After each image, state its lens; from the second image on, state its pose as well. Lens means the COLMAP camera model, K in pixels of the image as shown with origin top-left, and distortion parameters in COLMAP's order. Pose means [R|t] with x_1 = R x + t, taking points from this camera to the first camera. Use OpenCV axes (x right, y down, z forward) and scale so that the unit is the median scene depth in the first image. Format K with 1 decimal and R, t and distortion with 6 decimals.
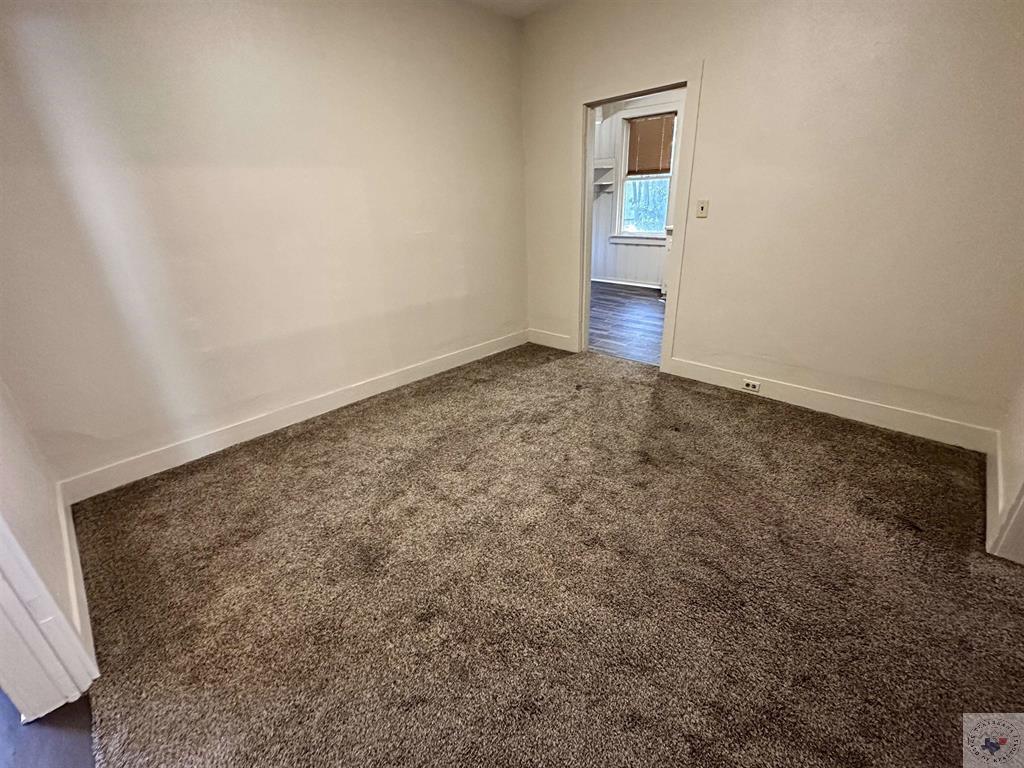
lens RADIAL K [[444.9, 0, 509.3], [0, 444.9, 383.9], [0, 0, 1]] dist [0.000647, 0.000029]
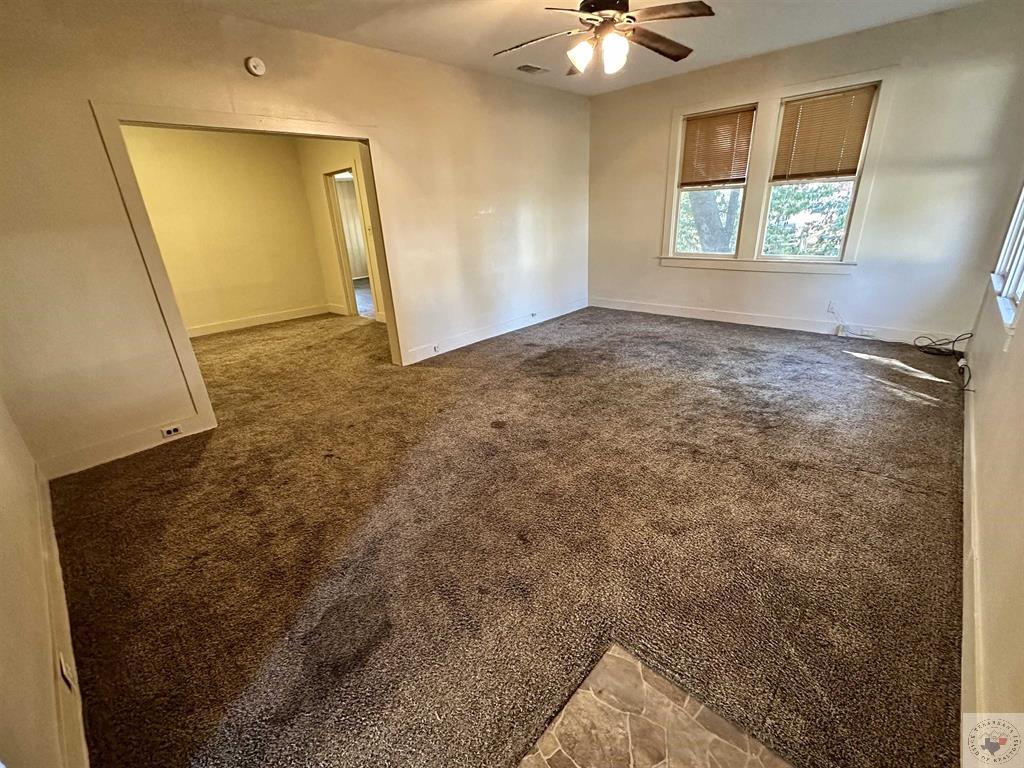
lens RADIAL K [[444.9, 0, 515.9], [0, 444.9, 385.7], [0, 0, 1]] dist [0.000647, 0.000029]
pose [[0.999534, -0.022510, 0.020630, 1.309436], [0.023061, 0.999373, -0.026866, 0.449276], [-0.020013, 0.027329, 0.999426, -1.197397]]
